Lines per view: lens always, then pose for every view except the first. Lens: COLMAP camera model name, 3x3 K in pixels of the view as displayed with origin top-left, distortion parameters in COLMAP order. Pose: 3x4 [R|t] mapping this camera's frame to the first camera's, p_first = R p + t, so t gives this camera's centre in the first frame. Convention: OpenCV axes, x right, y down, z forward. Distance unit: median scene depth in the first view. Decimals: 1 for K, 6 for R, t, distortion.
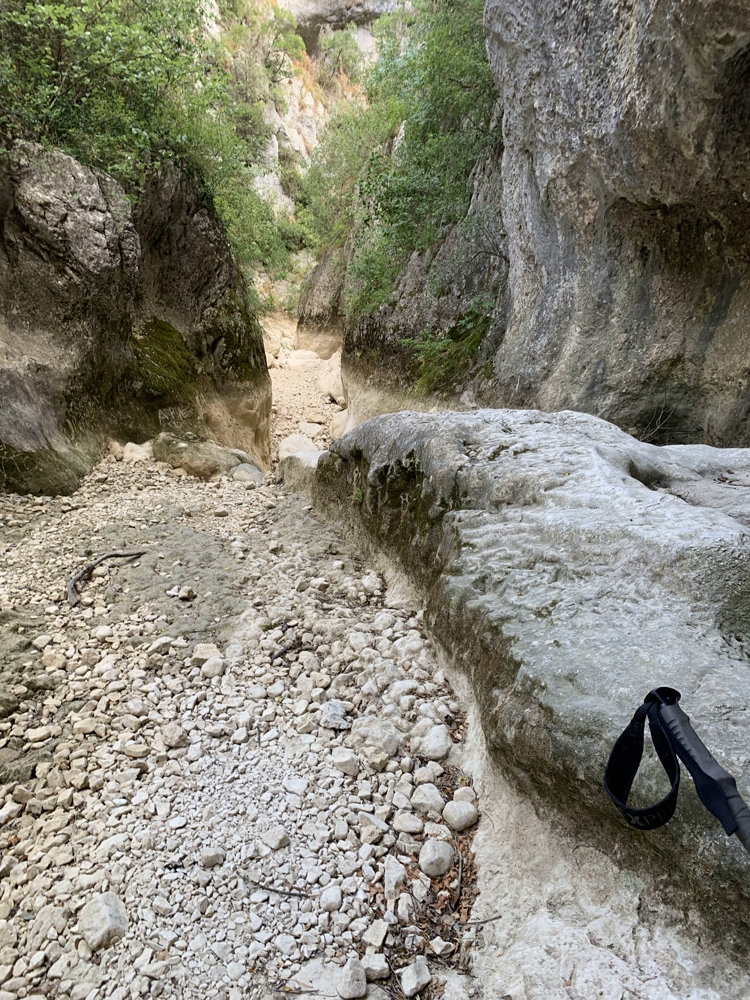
lens RADIAL K [[739.2, 0, 382.4], [0, 739.2, 509.9], [0, 0, 1]] dist [0.006771, -0.023112]
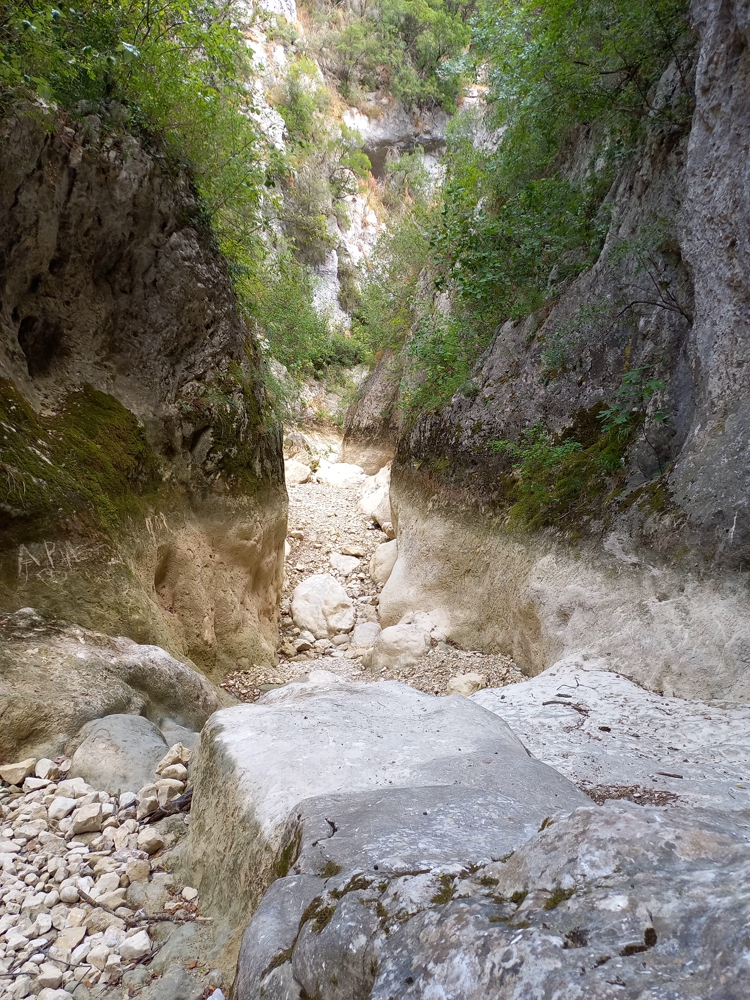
lens RADIAL K [[728.6, 0, 373.4], [0, 728.6, 500.7], [0, 0, 1]] dist [-0.006169, -0.001592]
pose [[0.996030, 0.047011, -0.075599, -0.020829], [-0.059291, 0.983759, -0.169417, -0.063831], [0.066406, 0.173227, 0.982641, 0.353437]]
